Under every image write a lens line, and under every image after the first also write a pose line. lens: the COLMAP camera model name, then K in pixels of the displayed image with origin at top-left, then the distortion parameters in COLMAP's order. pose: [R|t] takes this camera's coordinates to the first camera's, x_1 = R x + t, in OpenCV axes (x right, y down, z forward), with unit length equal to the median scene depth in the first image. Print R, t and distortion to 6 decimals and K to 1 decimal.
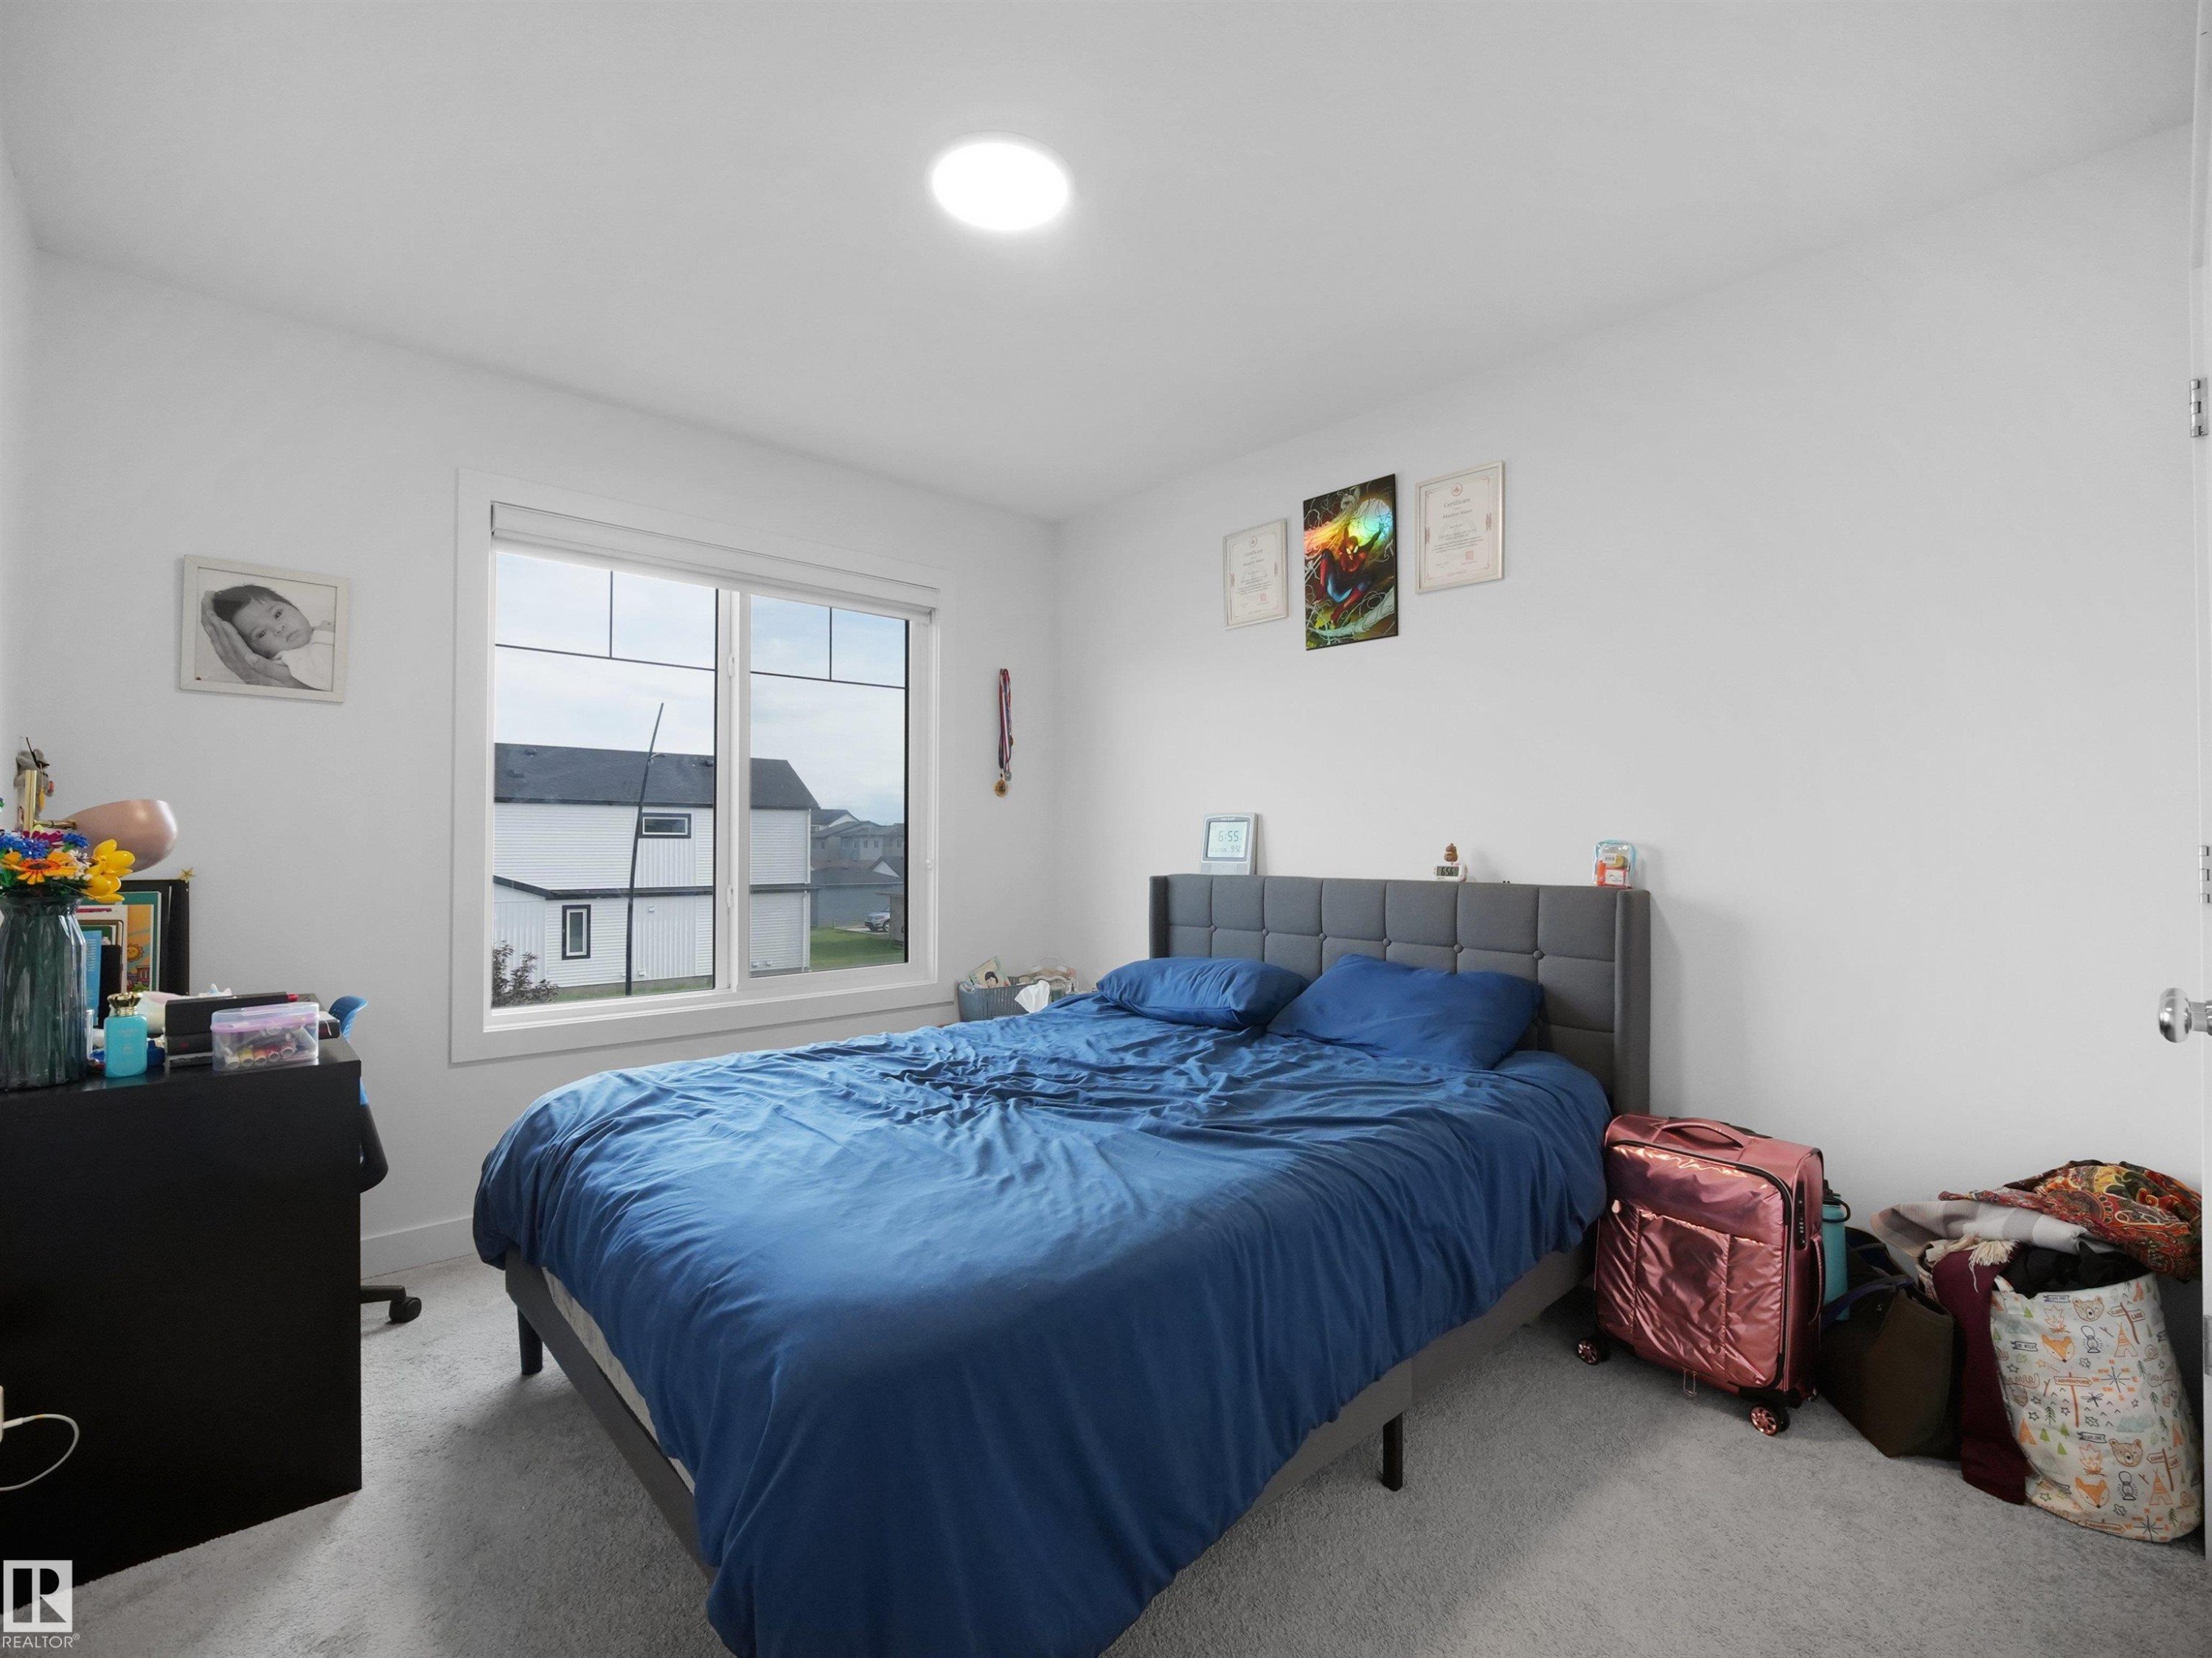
lens RADIAL K [[1006.6, 0, 1104.0], [0, 1006.6, 831.7], [0, 0, 1]] dist [-0.022762, 0.003648]
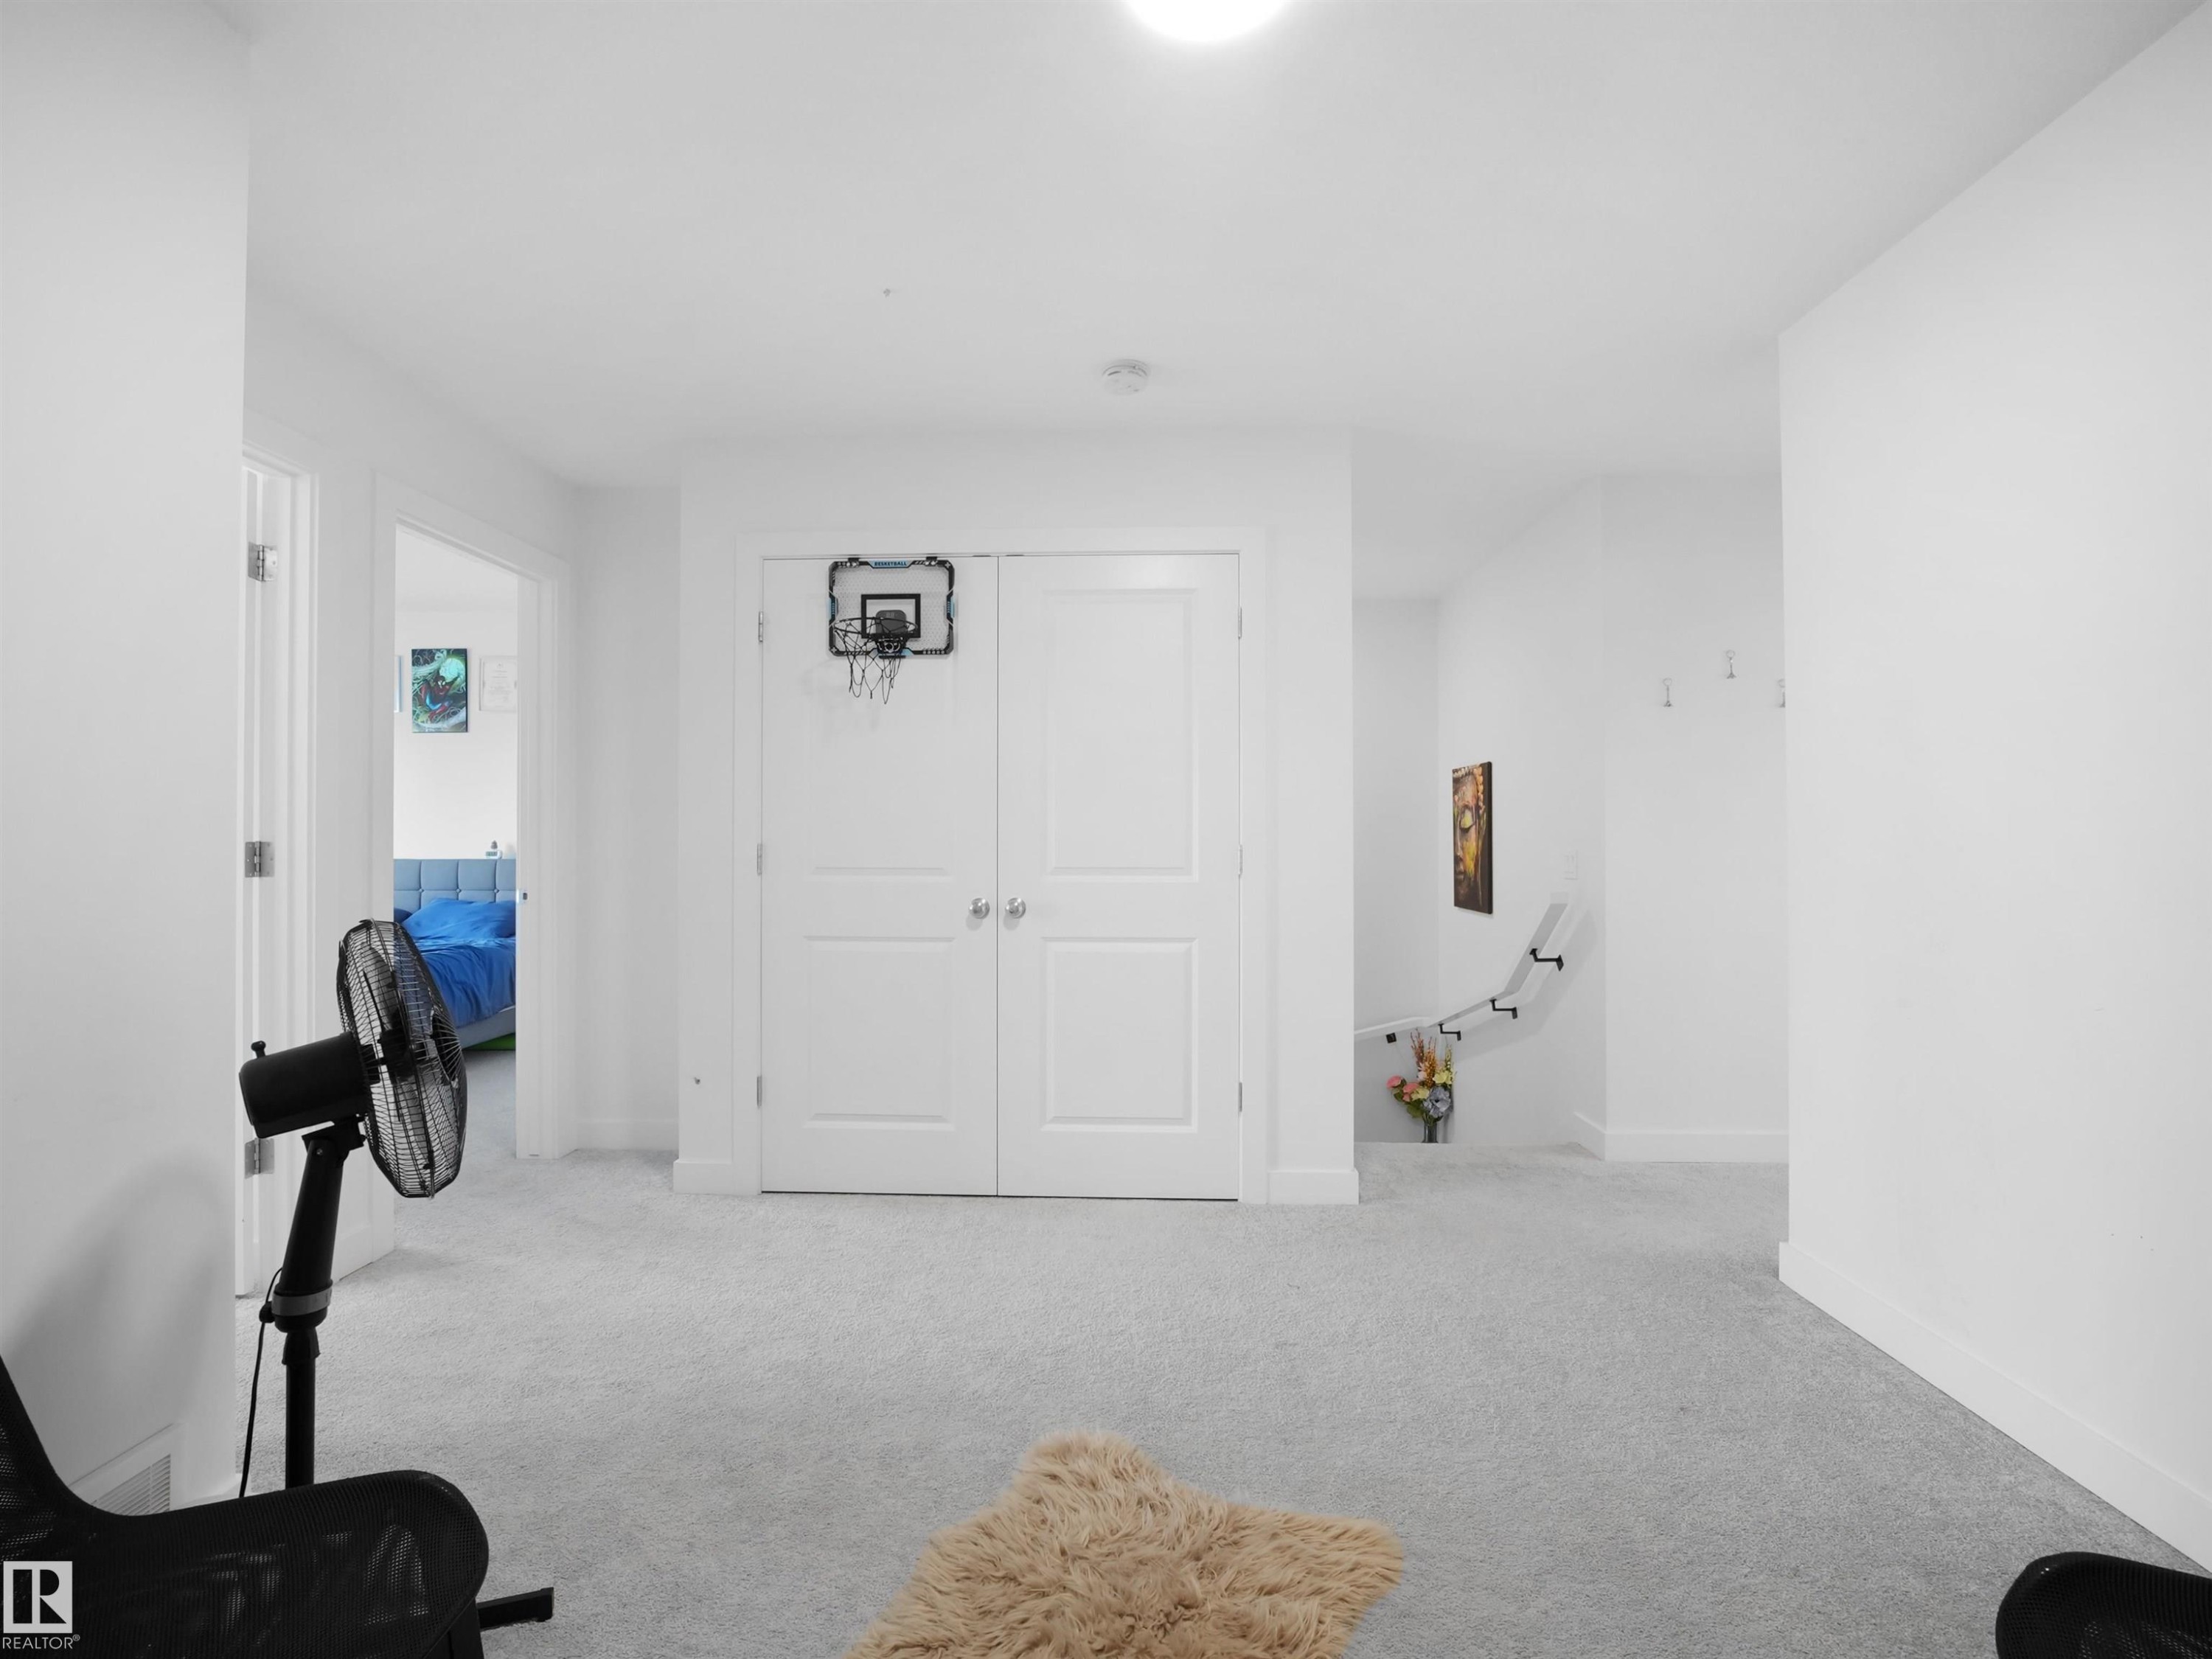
lens RADIAL K [[1006.6, 0, 1103.5], [0, 1006.6, 836.1], [0, 0, 1]] dist [-0.022762, 0.003648]
pose [[0.705528, 0.001286, 0.708681, -0.200763], [-0.004599, 0.999986, 0.002764, -0.007485], [-0.708667, -0.005210, 0.705524, -1.201884]]
